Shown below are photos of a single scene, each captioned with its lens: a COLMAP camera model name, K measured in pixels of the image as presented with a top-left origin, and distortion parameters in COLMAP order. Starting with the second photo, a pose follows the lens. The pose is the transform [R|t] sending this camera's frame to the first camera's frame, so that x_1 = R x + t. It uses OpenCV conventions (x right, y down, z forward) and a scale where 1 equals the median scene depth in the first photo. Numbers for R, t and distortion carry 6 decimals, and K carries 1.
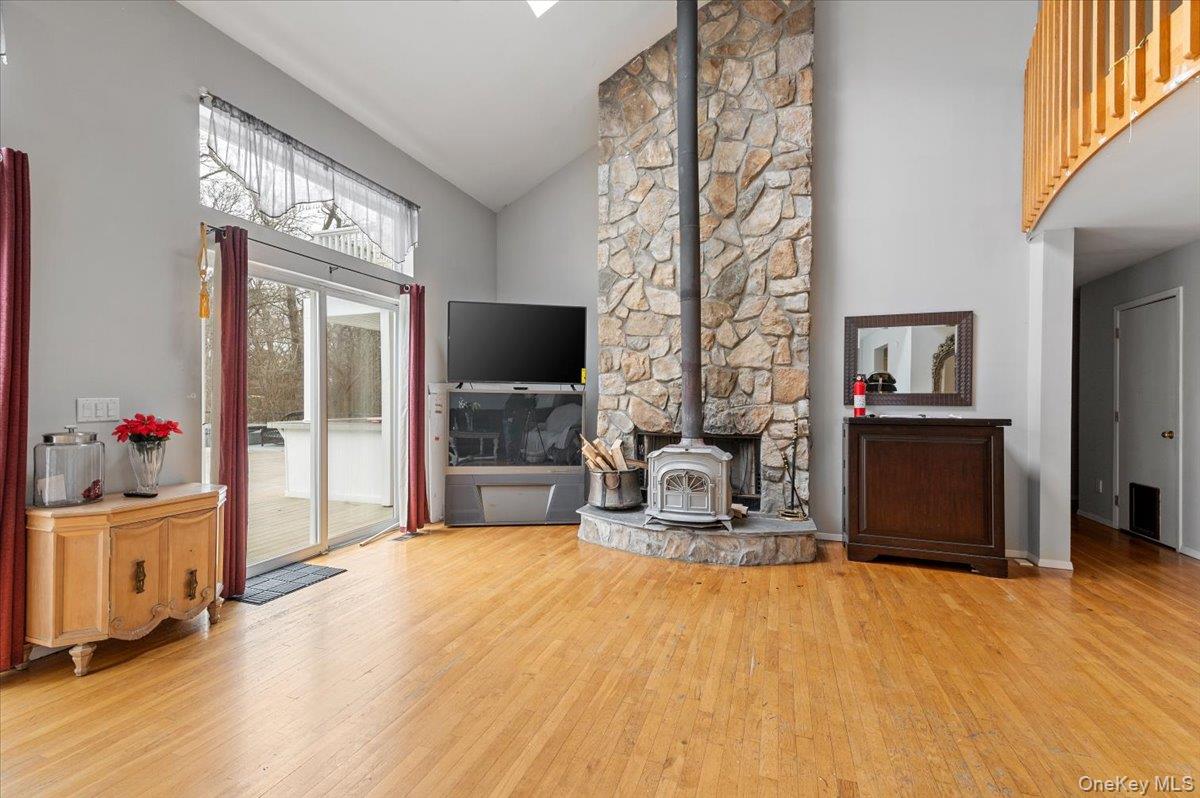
lens RADIAL K [[502.9, 0, 593.7], [0, 502.9, 404.1], [0, 0, 1]] dist [-0.004709, -0.000421]
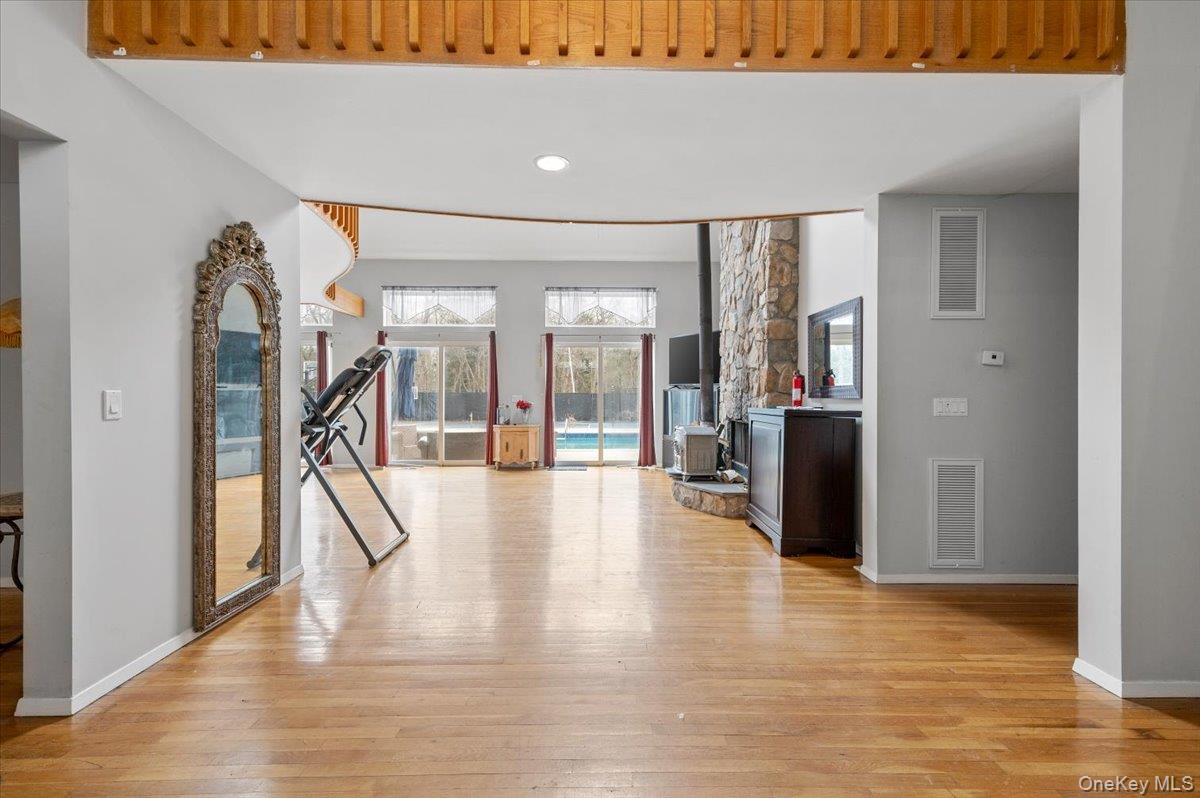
lens RADIAL K [[475.2, 0, 600.0], [0, 475.2, 399.0], [0, 0, 1]] dist [0.000529, -0.000030]
pose [[0.372013, 0.000719, -0.928227, 1.498893], [-0.010402, 0.999940, -0.003394, 0.013619], [0.928169, 0.010919, 0.371998, 0.242166]]
